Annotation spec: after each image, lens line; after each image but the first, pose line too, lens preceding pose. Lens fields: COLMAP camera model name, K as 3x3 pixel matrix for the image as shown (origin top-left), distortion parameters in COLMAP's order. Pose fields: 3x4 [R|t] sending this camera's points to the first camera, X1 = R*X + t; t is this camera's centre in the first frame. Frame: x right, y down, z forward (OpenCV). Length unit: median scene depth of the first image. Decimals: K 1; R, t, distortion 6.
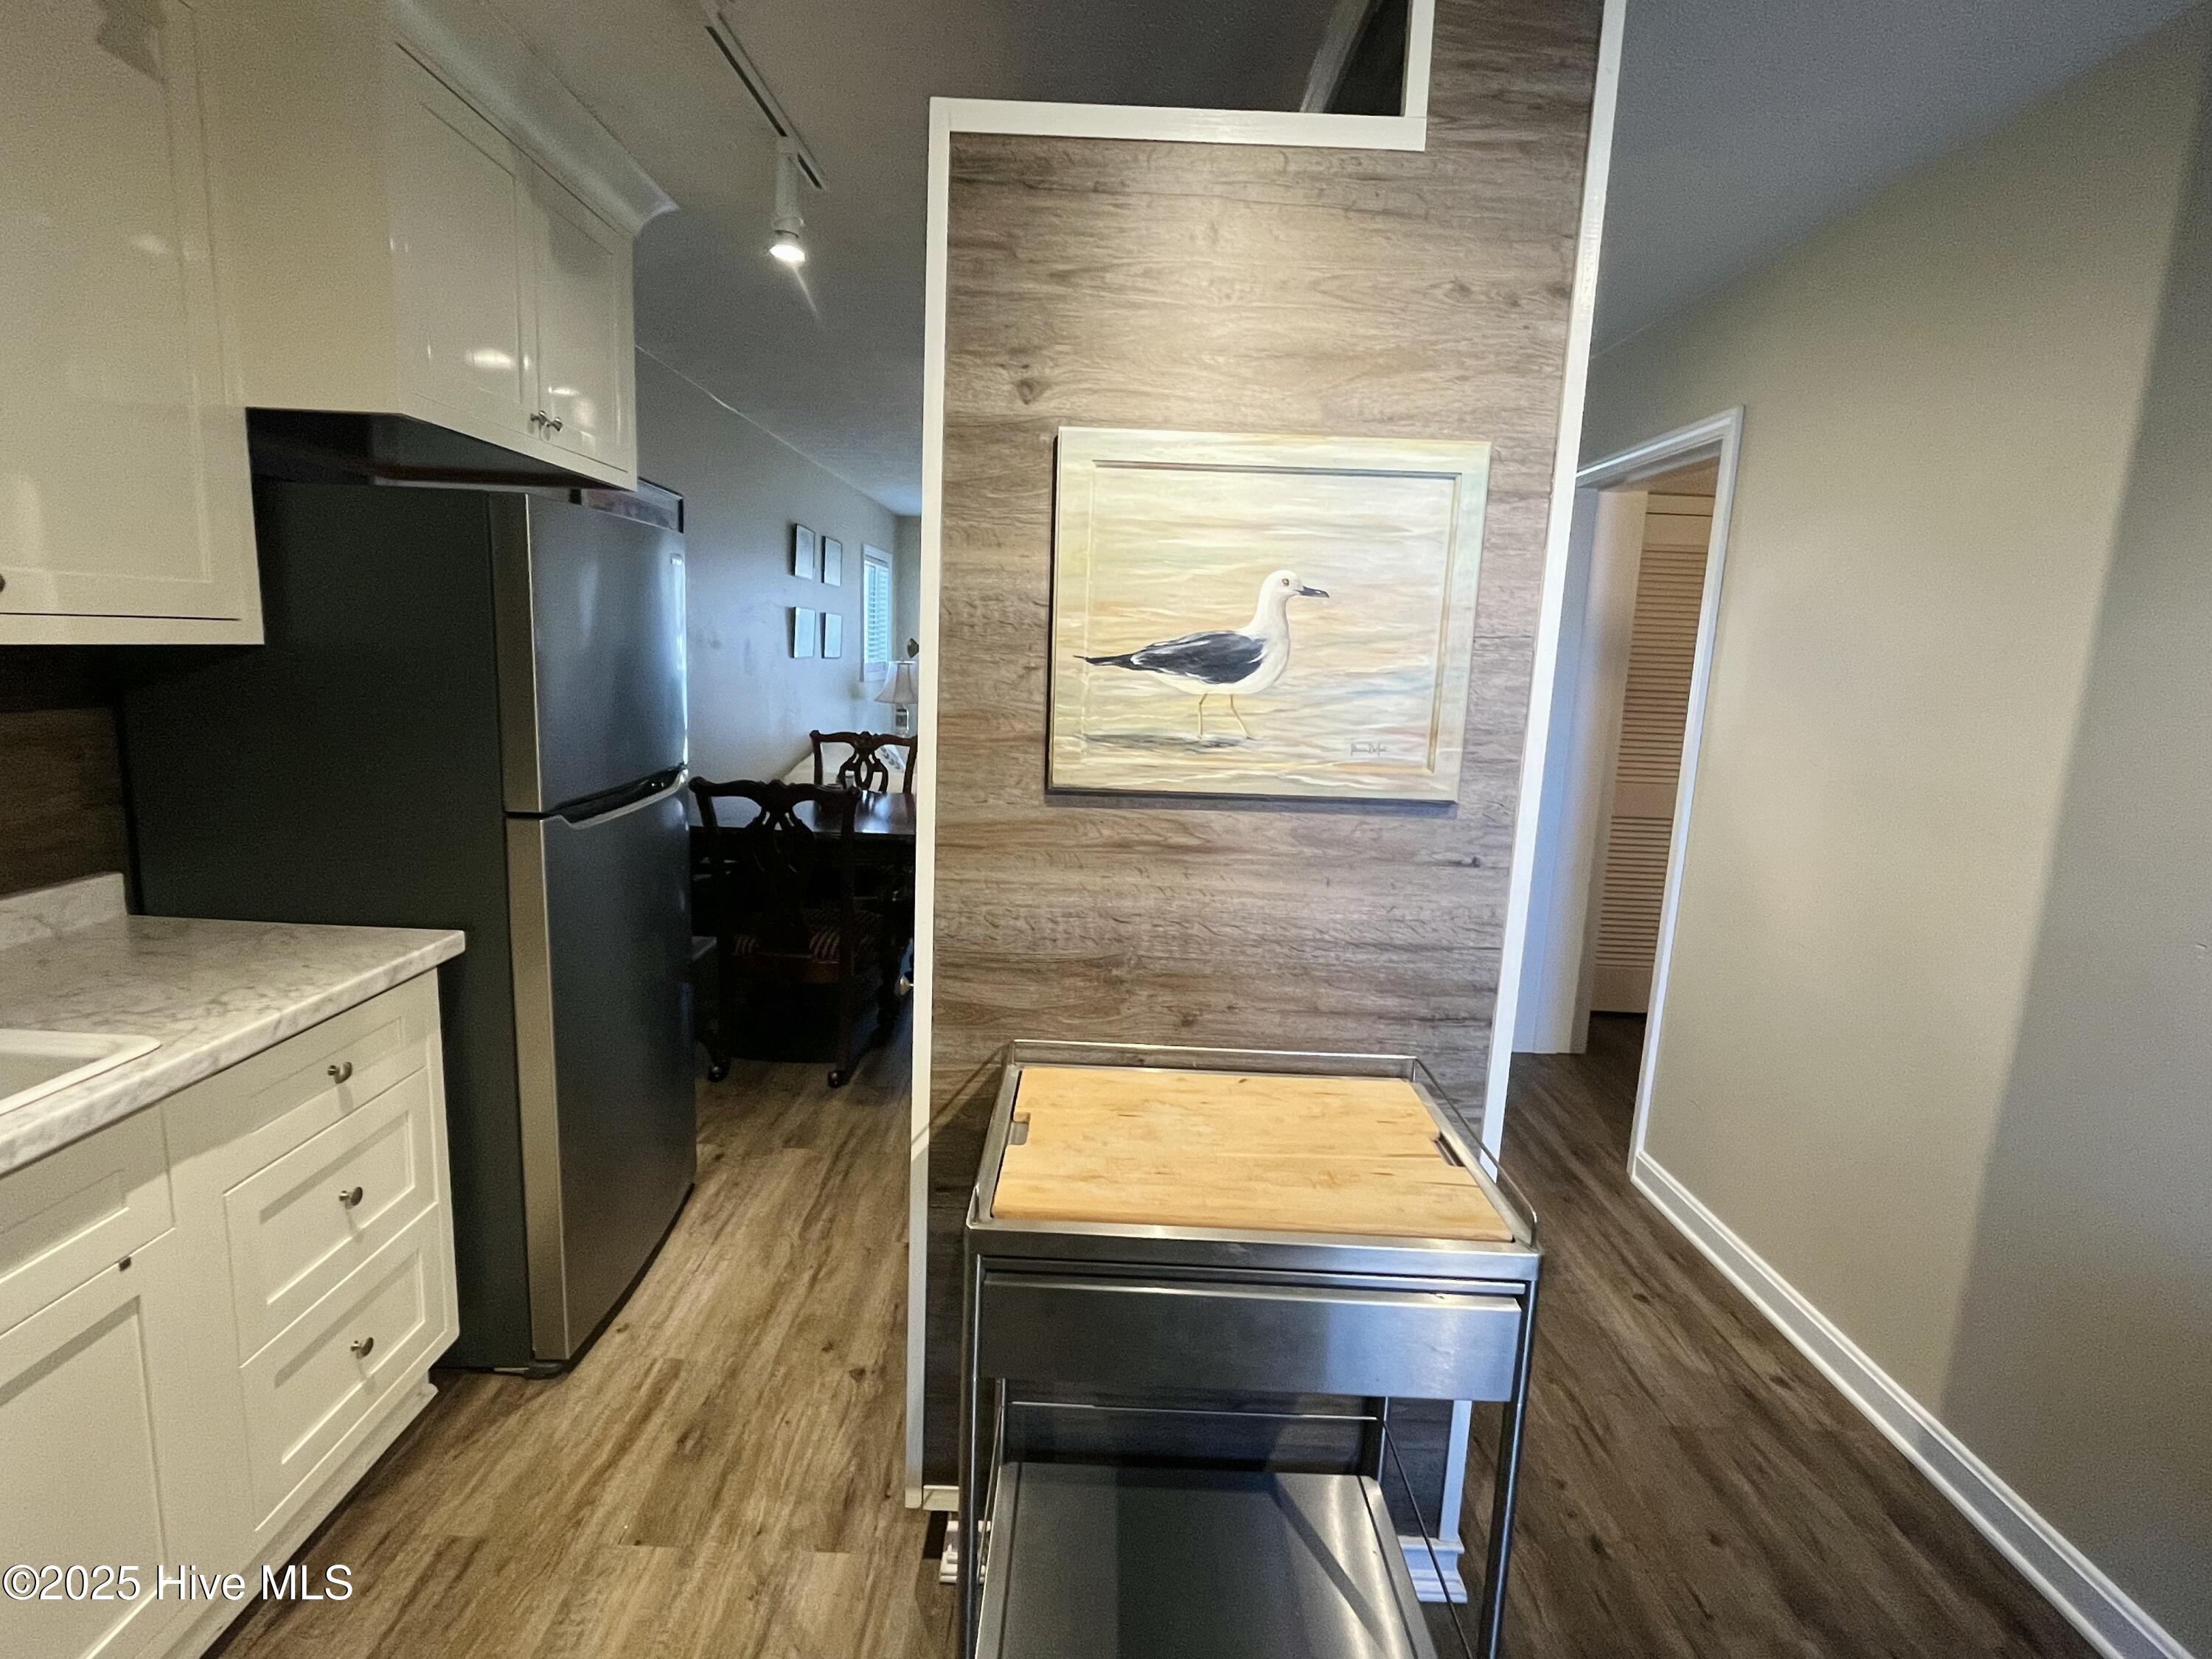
lens RADIAL K [[1070.2, 0, 1092.1], [0, 1070.2, 819.2], [0, 0, 1]] dist [0.000924, -0.002535]
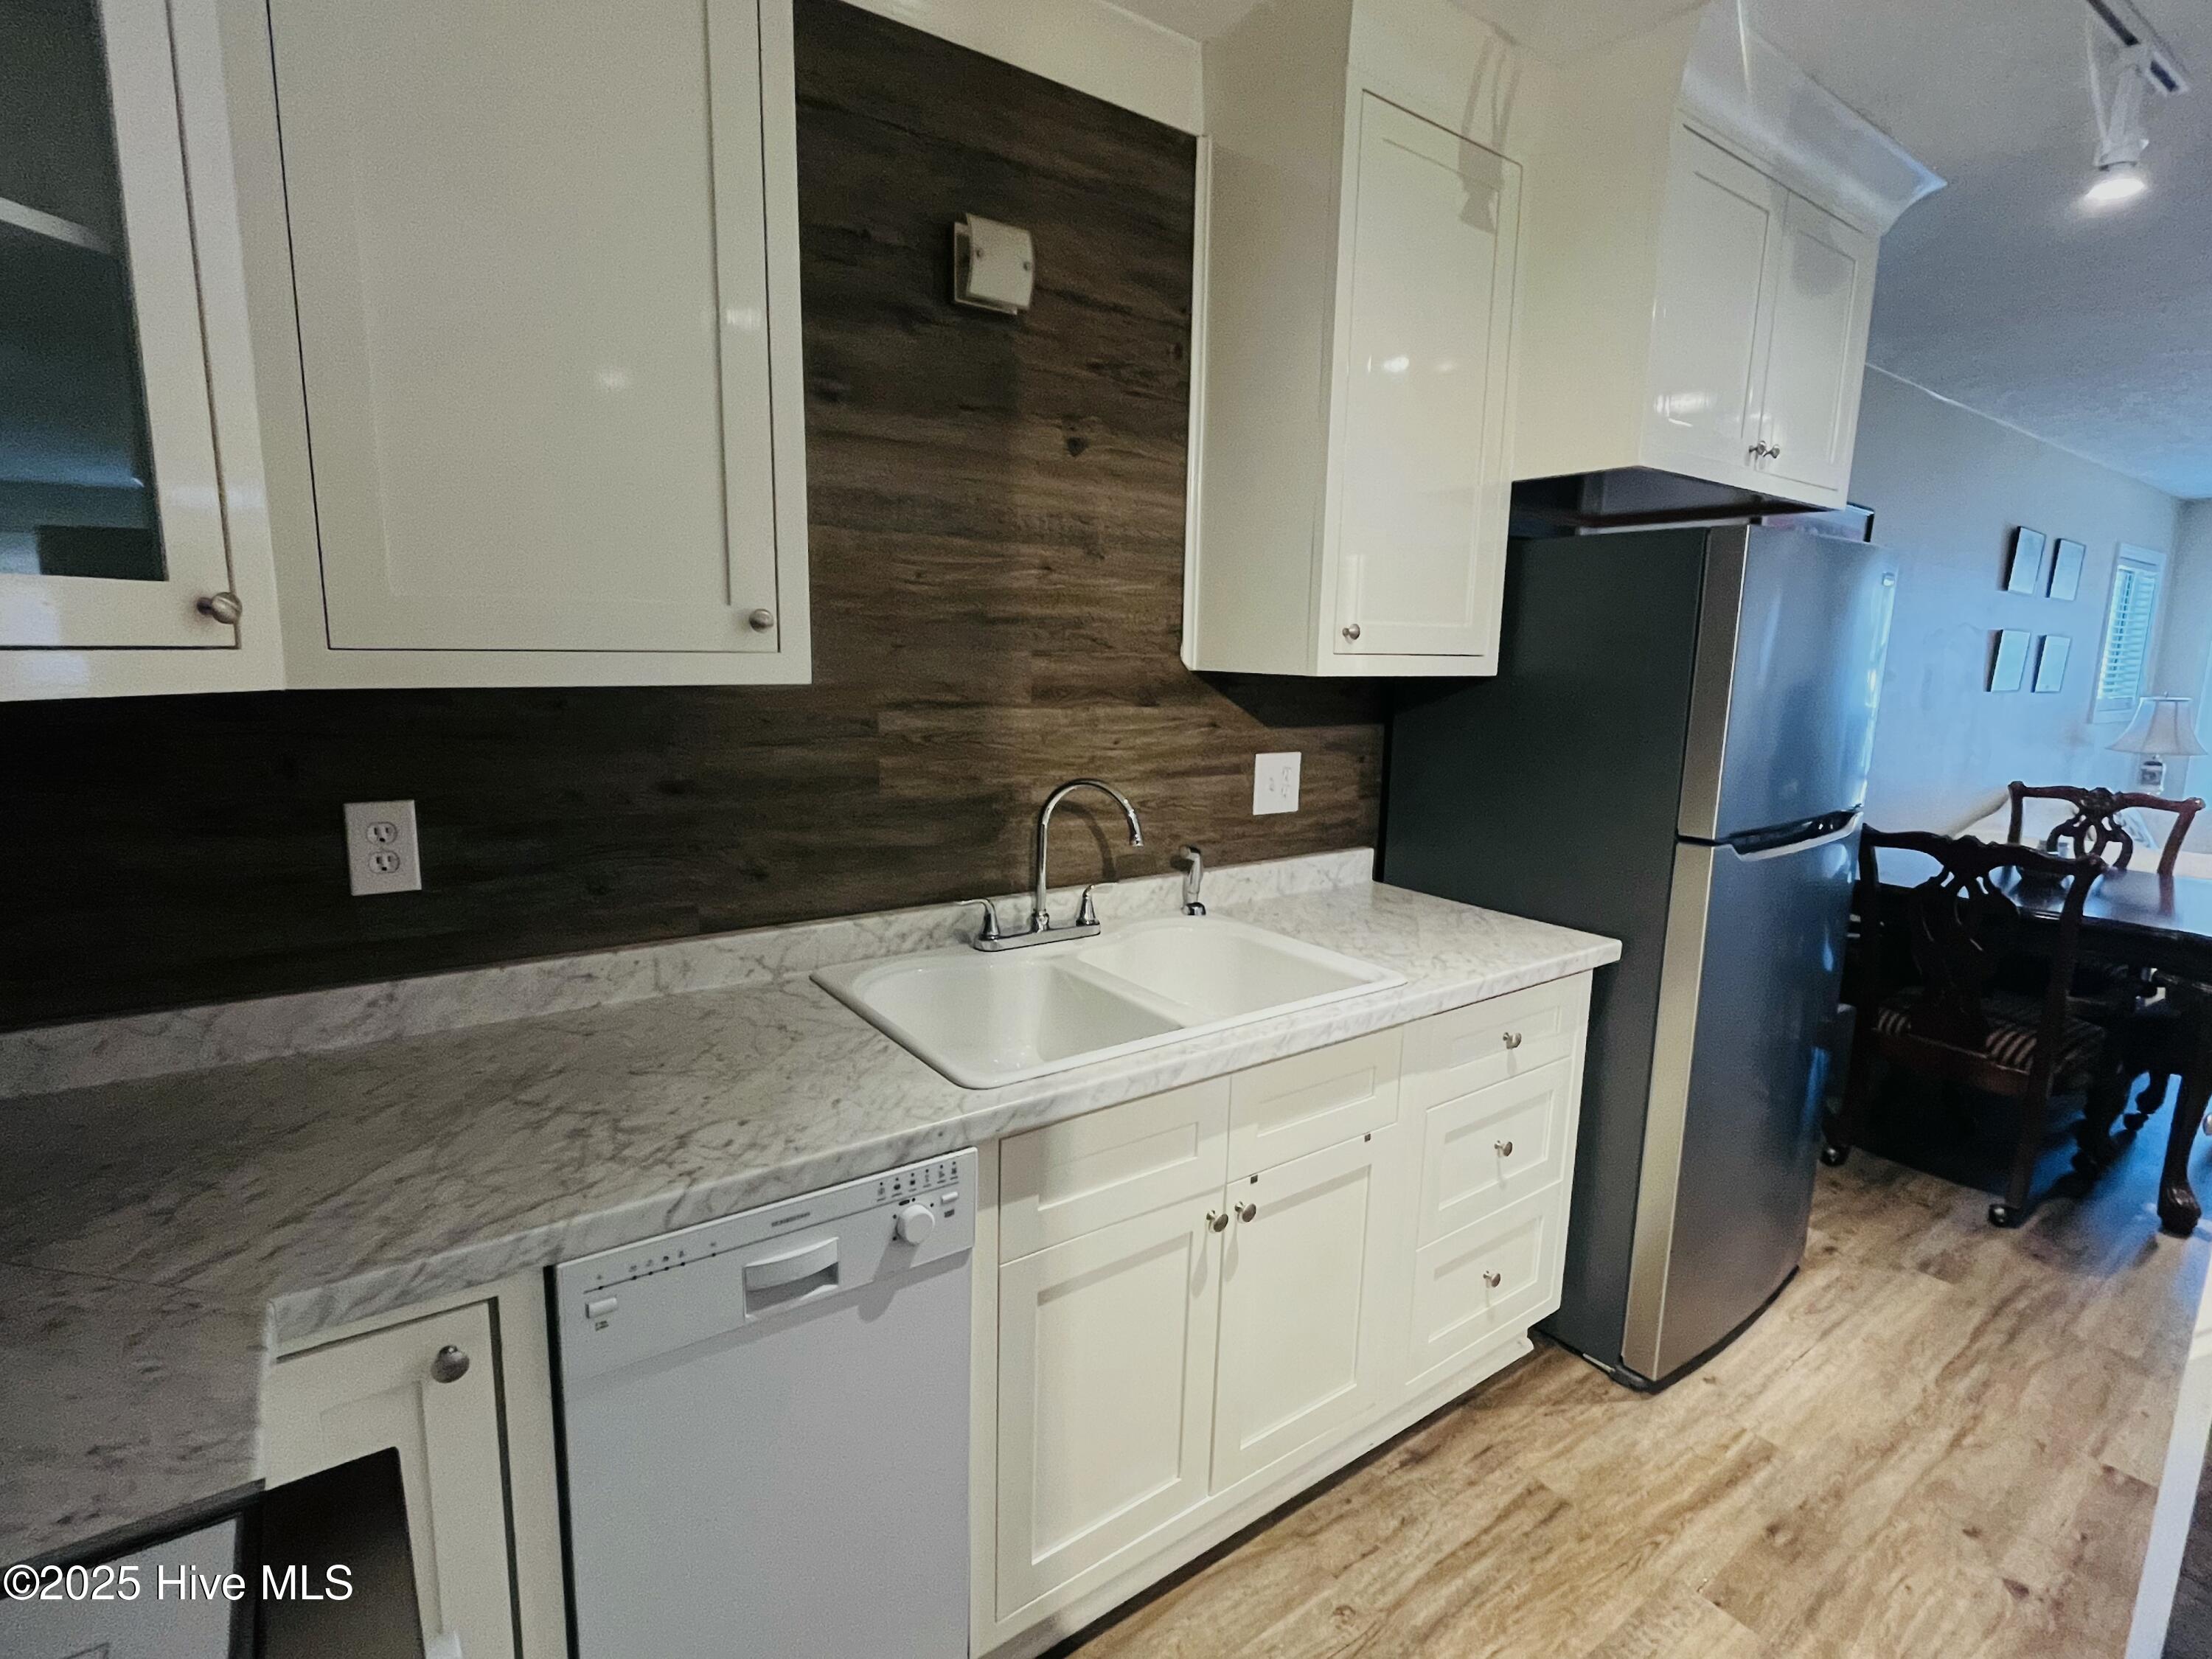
lens RADIAL K [[1070.2, 0, 1099.2], [0, 1070.2, 825.7], [0, 0, 1]] dist [0.000924, -0.002535]
pose [[0.588763, 0.103817, -0.801611, -0.049005], [-0.124392, 0.991541, 0.037052, 0.015176], [0.798677, 0.077899, 0.596697, -0.065004]]
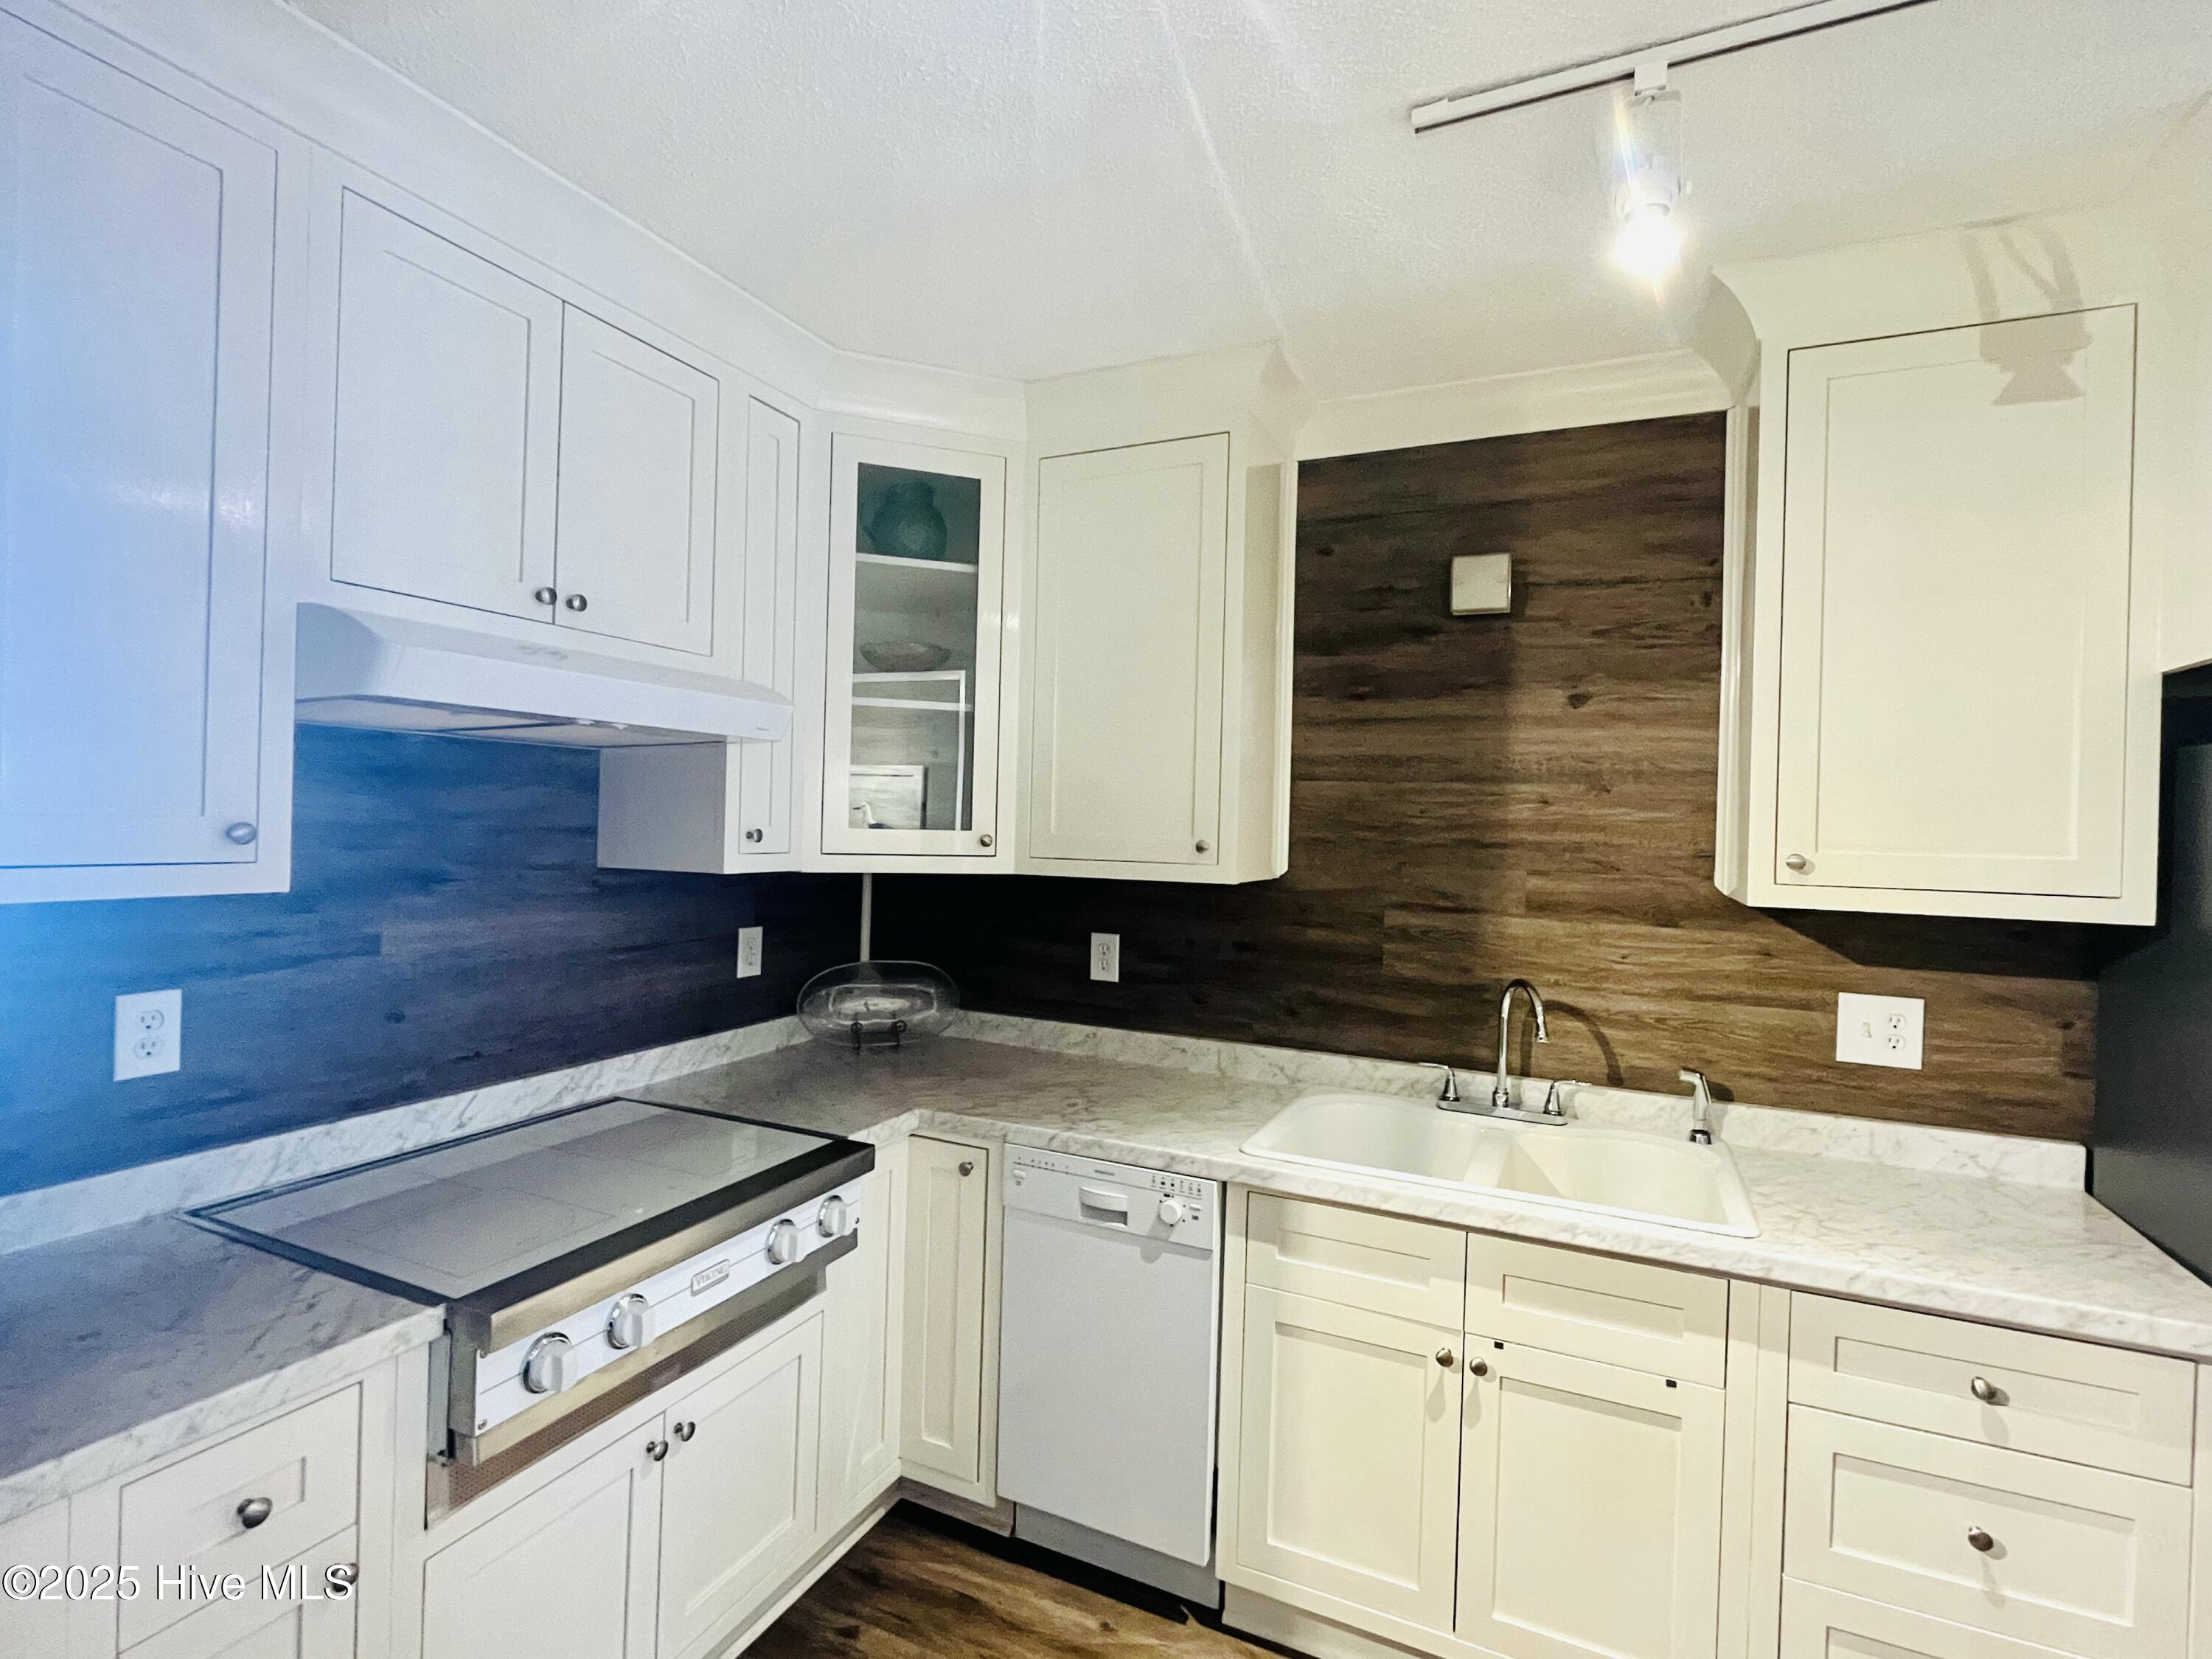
lens RADIAL K [[1070.2, 0, 1100.5], [0, 1070.2, 827.9], [0, 0, 1]] dist [0.000924, -0.002535]
pose [[-0.417909, -0.047331, -0.907255, 0.391930], [-0.190050, 0.981101, 0.036359, -0.104198], [0.888388, 0.187619, -0.419006, 0.552282]]
